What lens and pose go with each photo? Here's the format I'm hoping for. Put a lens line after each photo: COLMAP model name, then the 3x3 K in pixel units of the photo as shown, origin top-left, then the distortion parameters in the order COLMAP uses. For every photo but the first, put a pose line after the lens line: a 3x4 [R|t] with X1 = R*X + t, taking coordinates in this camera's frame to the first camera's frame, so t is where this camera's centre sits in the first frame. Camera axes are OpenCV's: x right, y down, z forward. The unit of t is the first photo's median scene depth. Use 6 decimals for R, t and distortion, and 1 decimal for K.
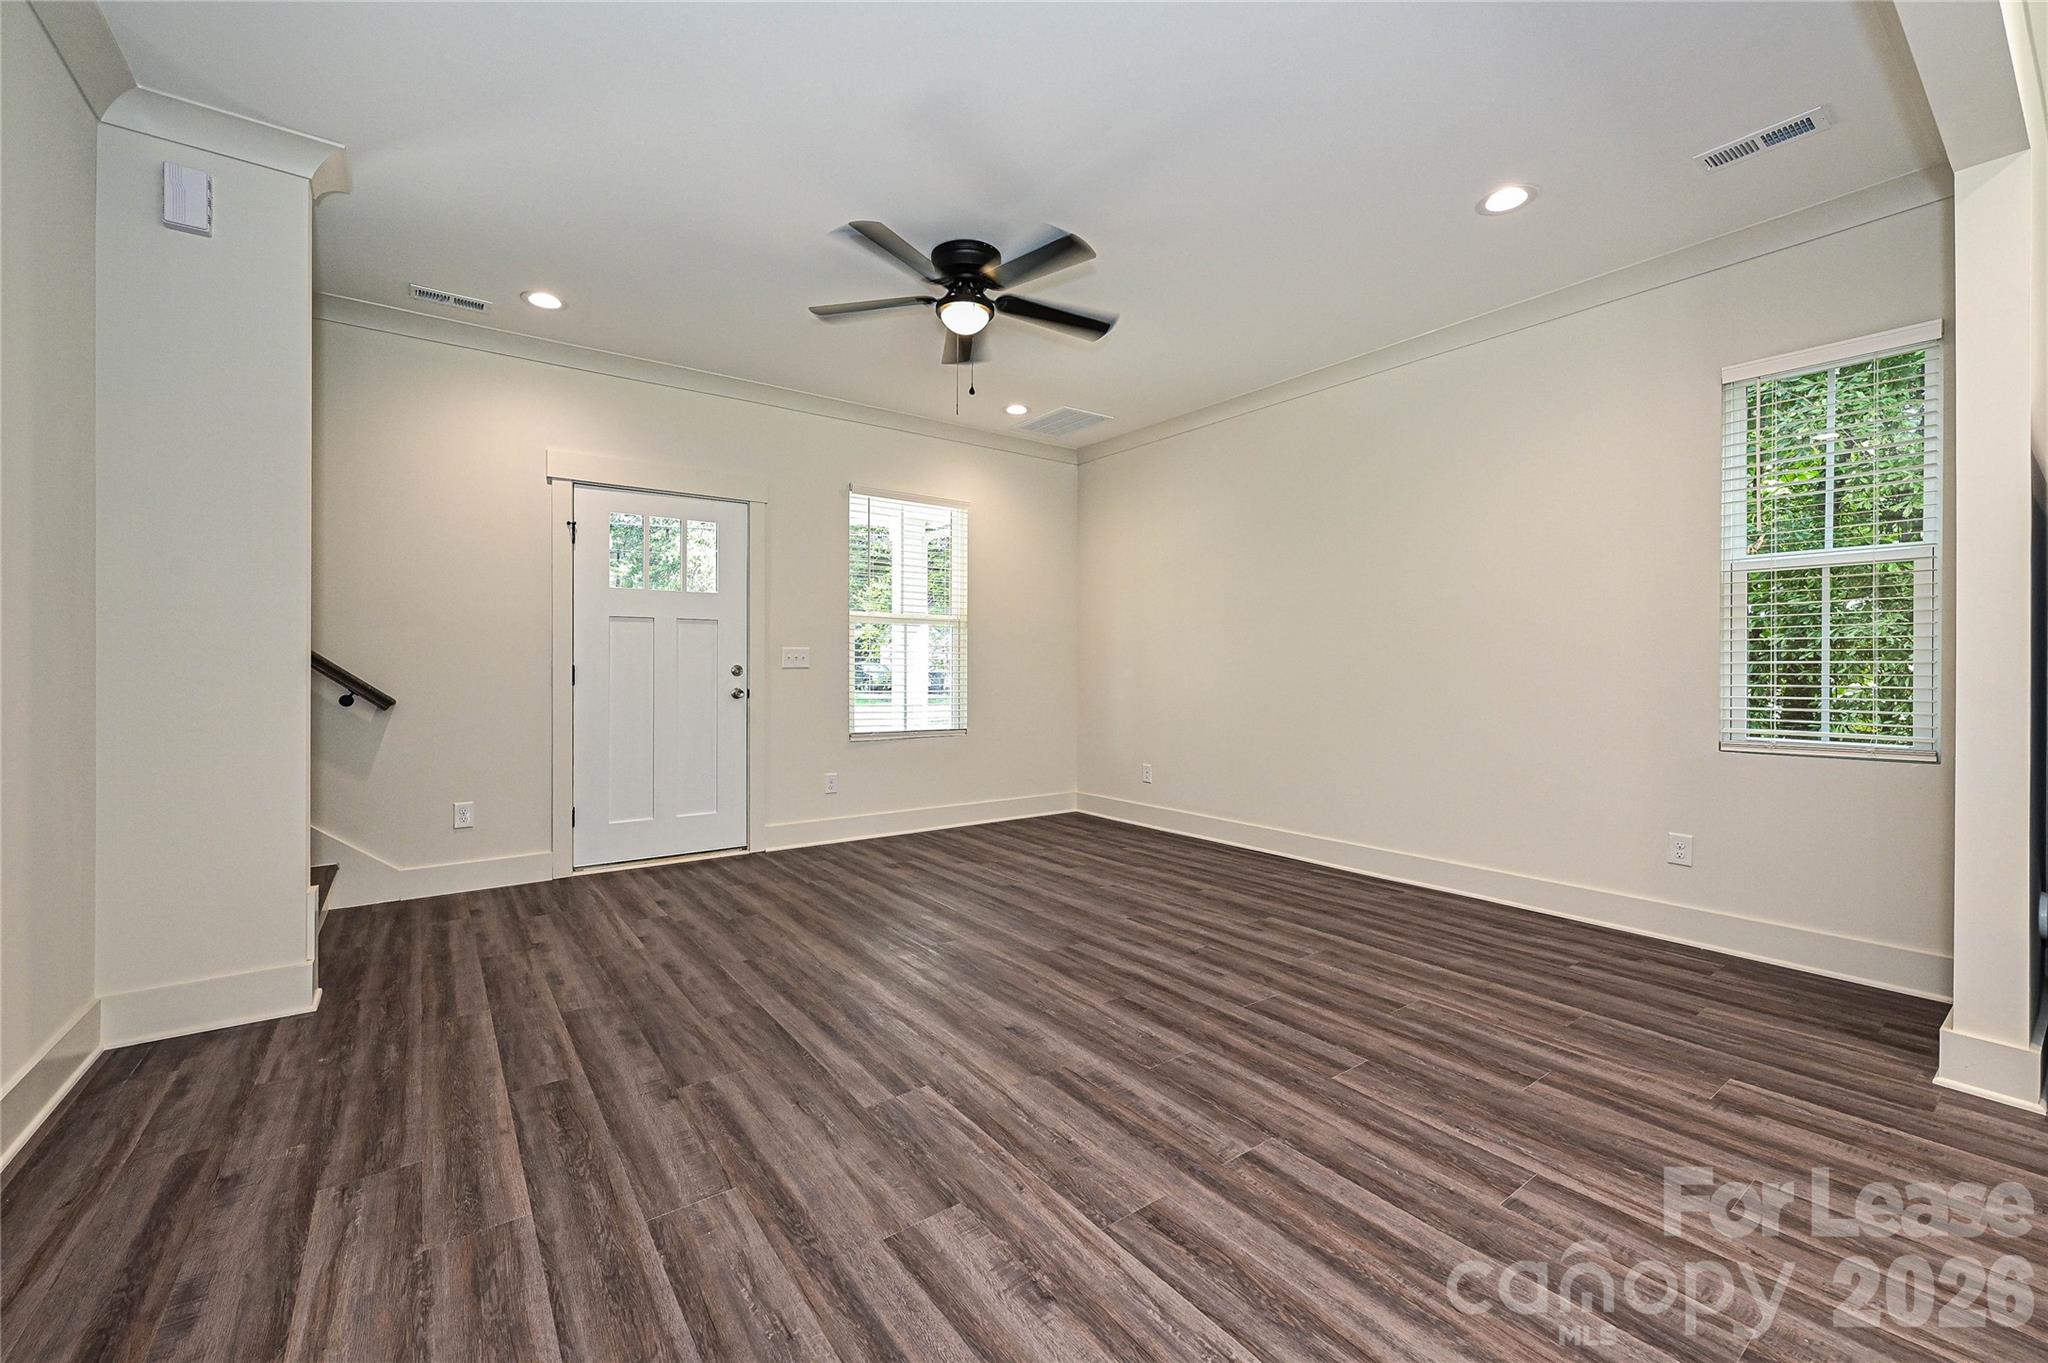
lens RADIAL K [[833.2, 0, 1016.7], [0, 833.2, 675.8], [0, 0, 1]] dist [-0.001081, 0.000575]
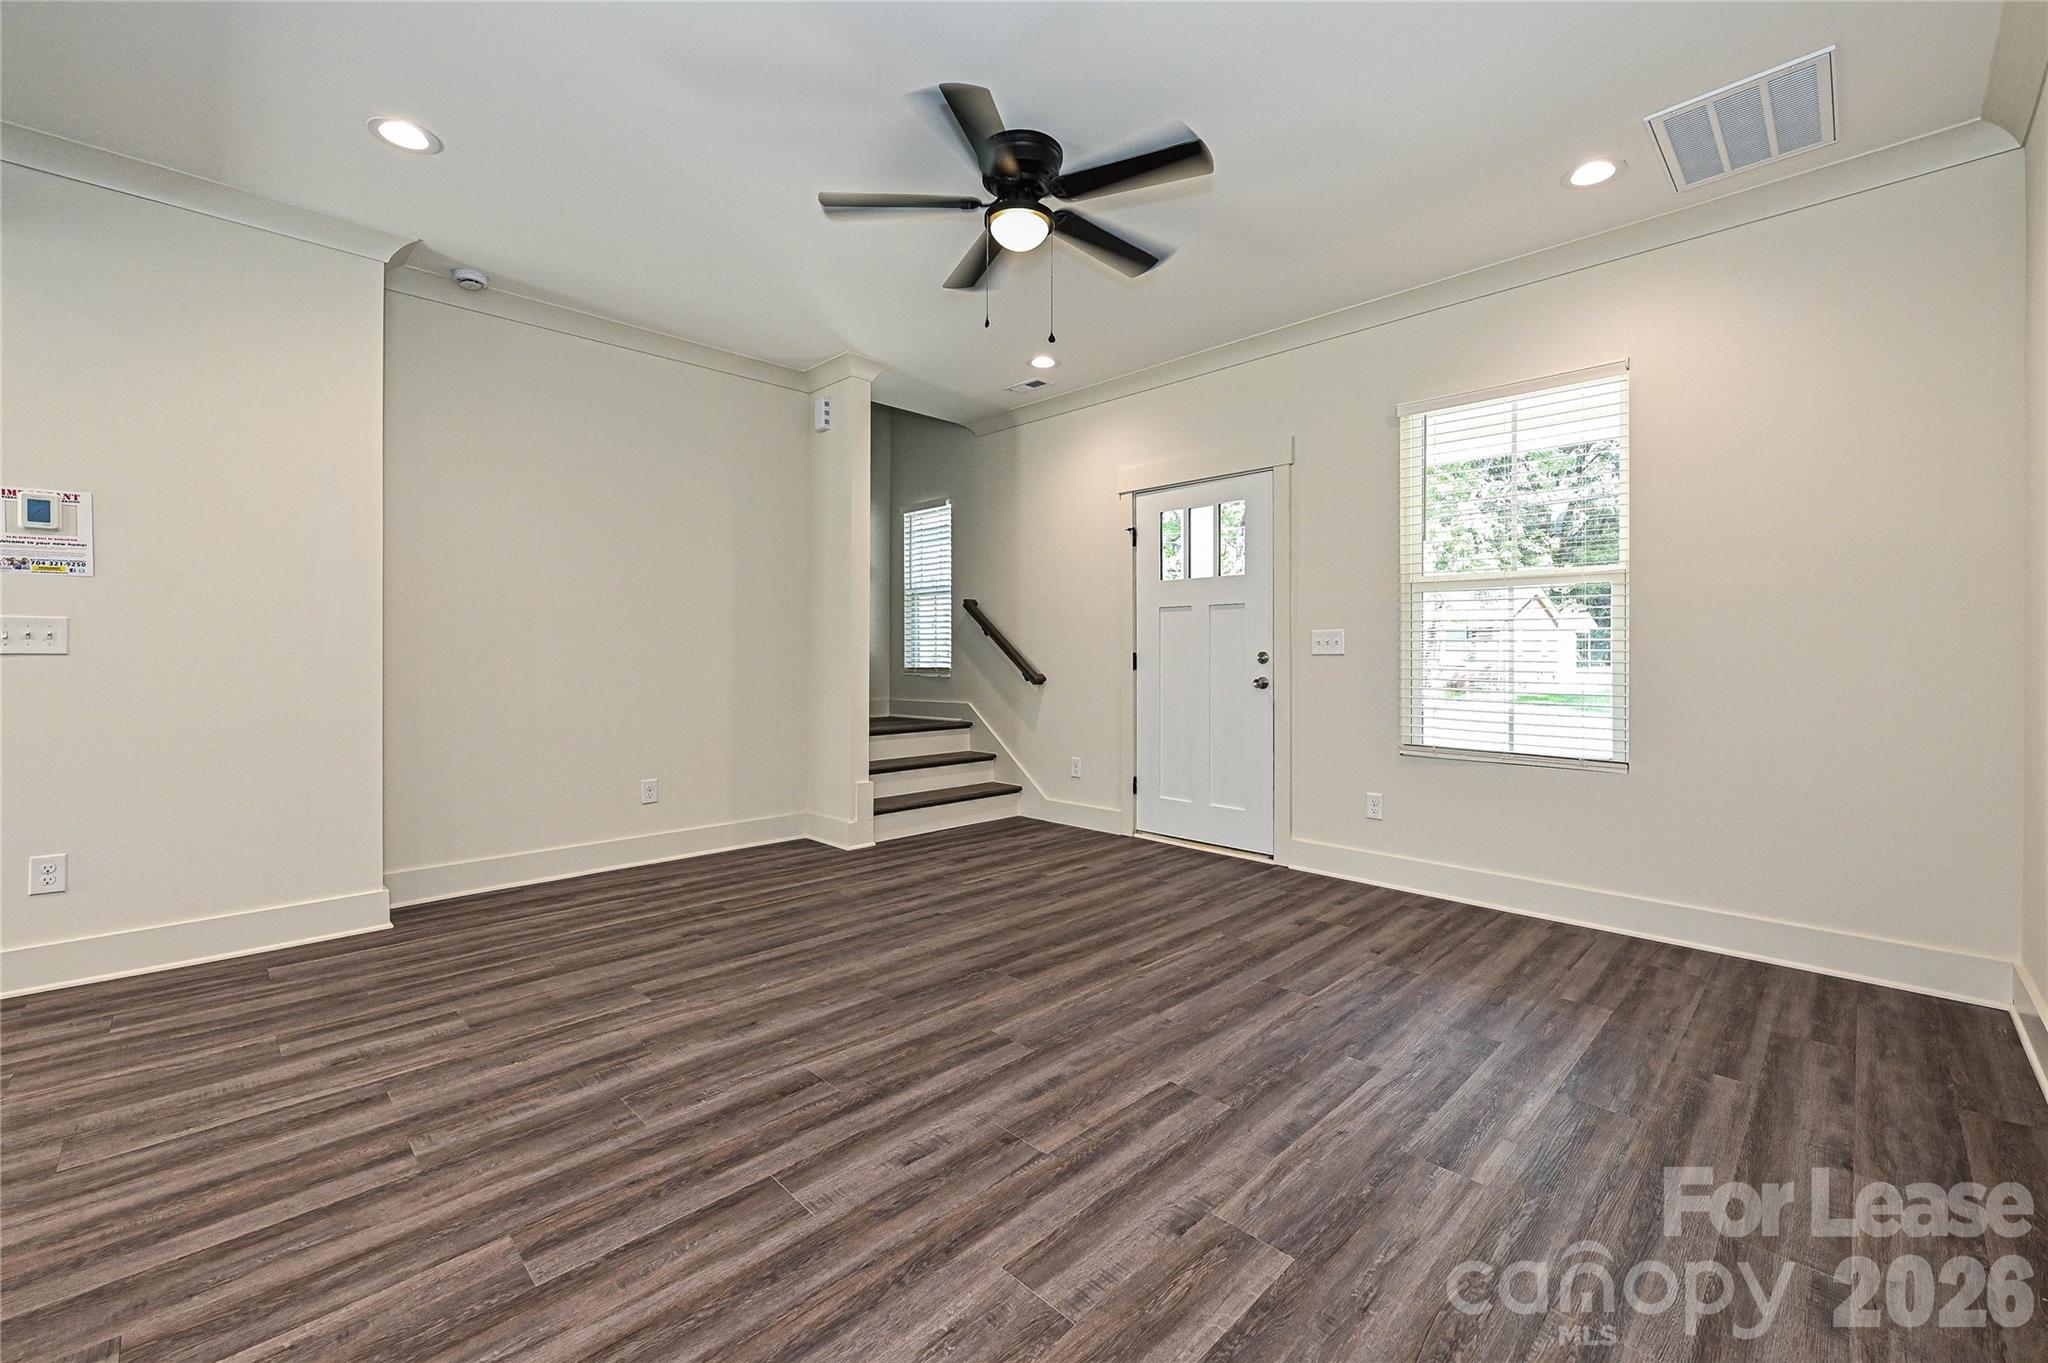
lens RADIAL K [[833.2, 0, 1018.2], [0, 833.2, 662.8], [0, 0, 1]] dist [-0.001081, 0.000575]
pose [[0.144028, 0.008765, -0.989535, 0.953130], [-0.009254, 0.999929, 0.007510, -0.008918], [0.989530, 0.008076, 0.144099, 1.111092]]
